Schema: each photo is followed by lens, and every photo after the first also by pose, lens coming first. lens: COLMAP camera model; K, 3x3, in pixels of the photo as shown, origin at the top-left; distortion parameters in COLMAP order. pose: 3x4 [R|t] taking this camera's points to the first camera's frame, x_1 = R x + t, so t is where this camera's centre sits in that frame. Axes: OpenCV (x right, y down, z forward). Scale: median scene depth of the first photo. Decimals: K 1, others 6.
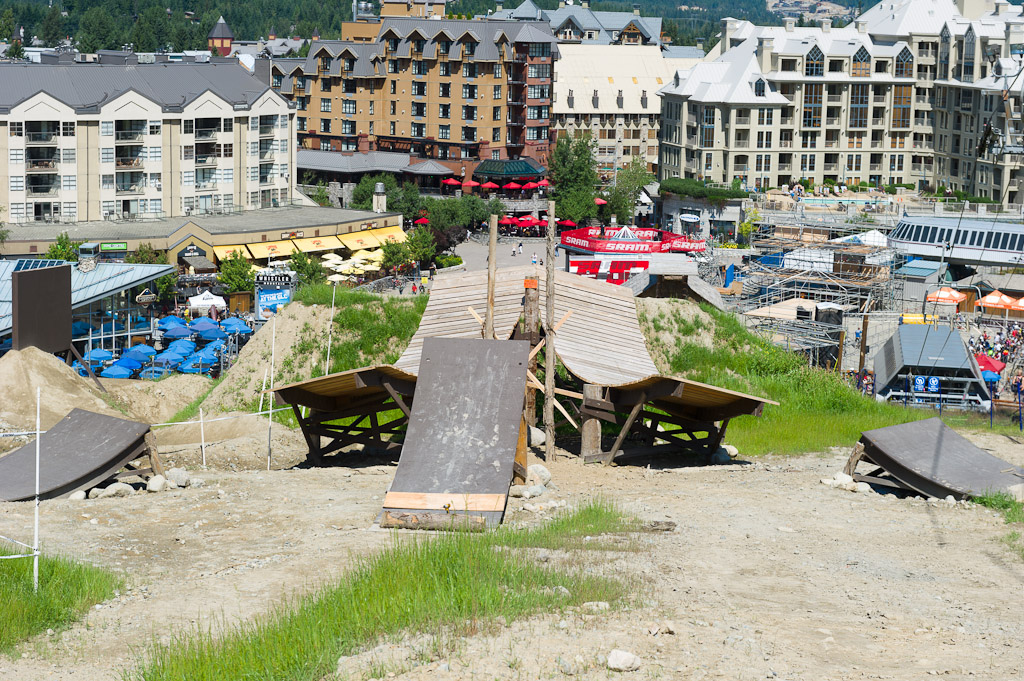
lens RADIAL K [[1952.1, 0, 529.4], [0, 1952.1, 339.7], [0, 0, 1]] dist [0.001067, -0.097956]
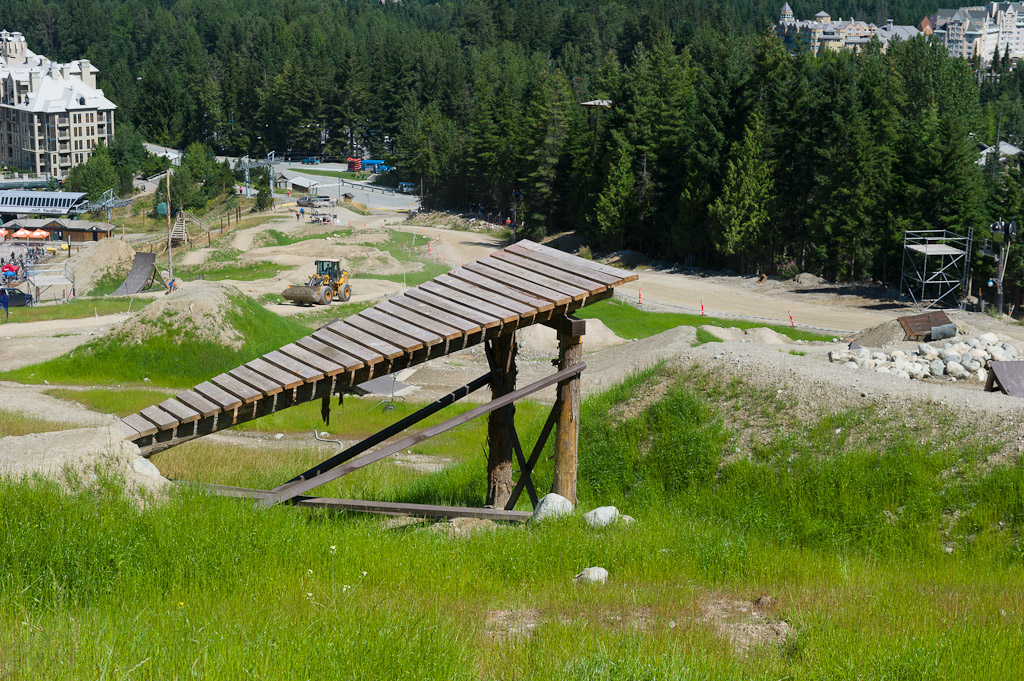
lens RADIAL K [[1626.3, 0, 512.0], [0, 1626.3, 340.5], [0, 0, 1]] dist [-0.004802, -0.007705]
pose [[0.892741, -0.112174, 0.436383, -0.041444], [0.078419, 0.992415, 0.094675, -0.021834], [-0.443693, -0.050300, 0.894766, -0.548124]]
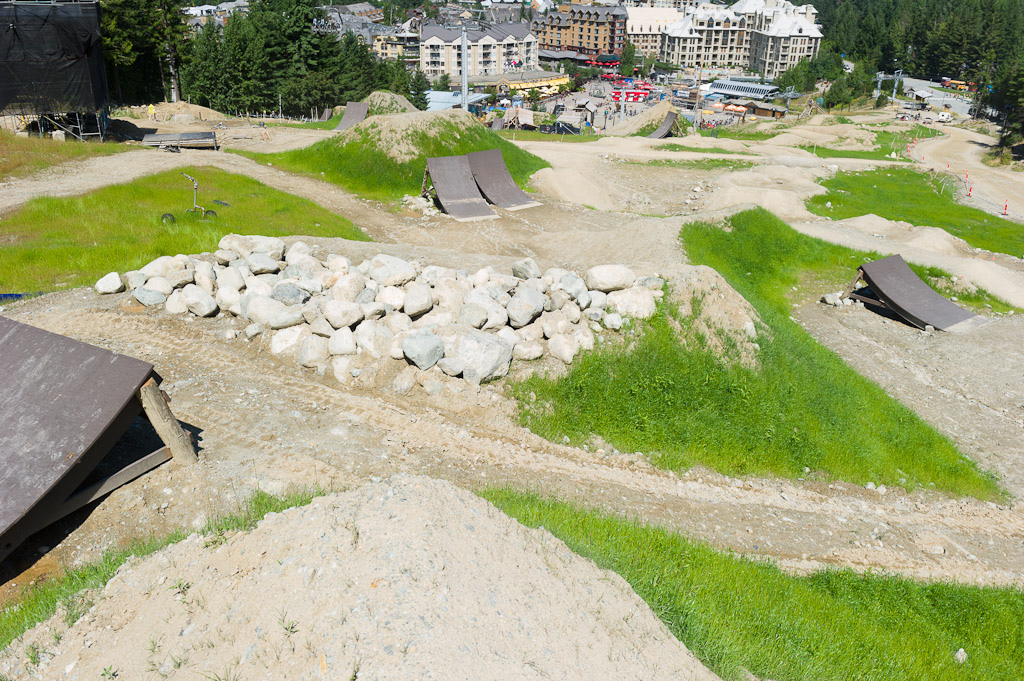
lens RADIAL K [[858.0, 0, 512.0], [0, 858.0, 340.5], [0, 0, 1]] dist [-0.016006, -0.011775]
pose [[0.981109, 0.075296, -0.178201, 0.117374], [-0.026276, 0.964478, 0.262853, -0.007606], [0.191663, -0.253205, 0.948236, -0.440339]]
